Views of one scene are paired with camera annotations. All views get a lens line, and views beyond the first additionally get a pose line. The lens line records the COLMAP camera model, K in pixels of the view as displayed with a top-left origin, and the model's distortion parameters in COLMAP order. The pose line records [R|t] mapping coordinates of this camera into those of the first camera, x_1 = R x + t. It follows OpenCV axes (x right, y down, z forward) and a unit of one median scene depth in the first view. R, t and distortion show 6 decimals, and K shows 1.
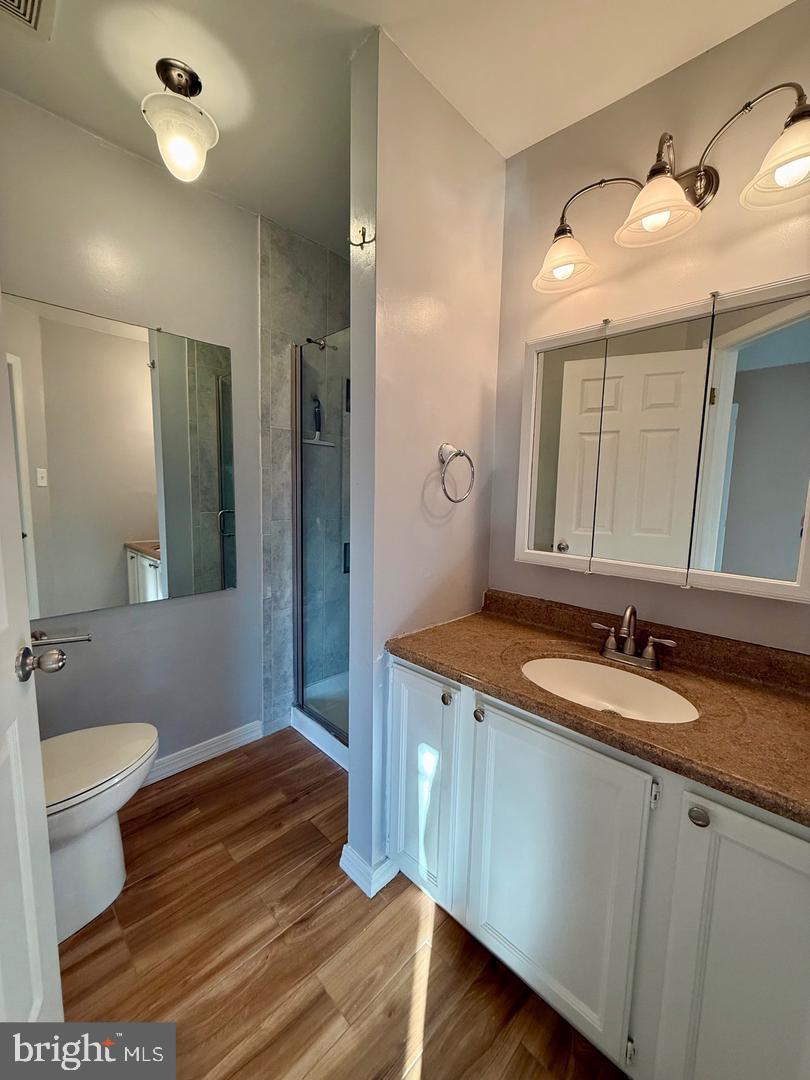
lens RADIAL K [[431.6, 0, 403.9], [0, 431.6, 540.2], [0, 0, 1]] dist [-0.001470, -0.000251]
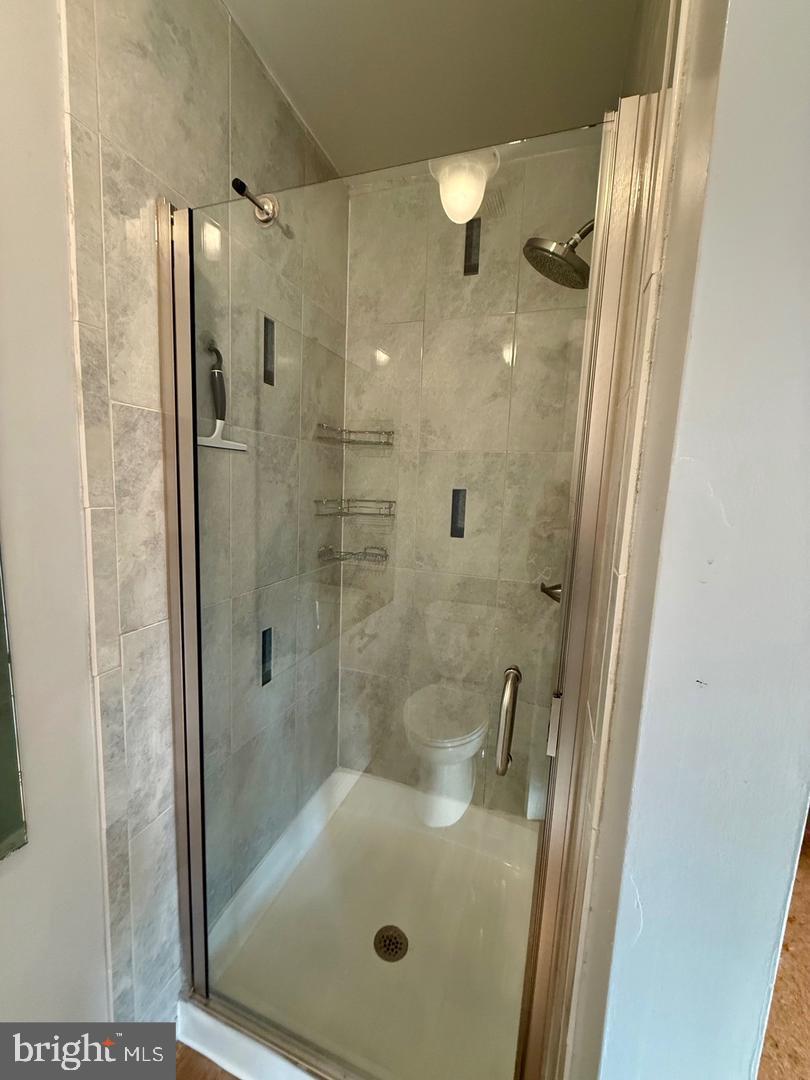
lens RADIAL K [[431.6, 0, 407.4], [0, 431.6, 534.8], [0, 0, 1]] dist [-0.001470, -0.000251]
pose [[0.899340, -0.047857, 0.434623, -0.232328], [0.037150, 0.998761, 0.033101, -0.141081], [-0.435669, -0.013623, 0.900004, 0.511448]]
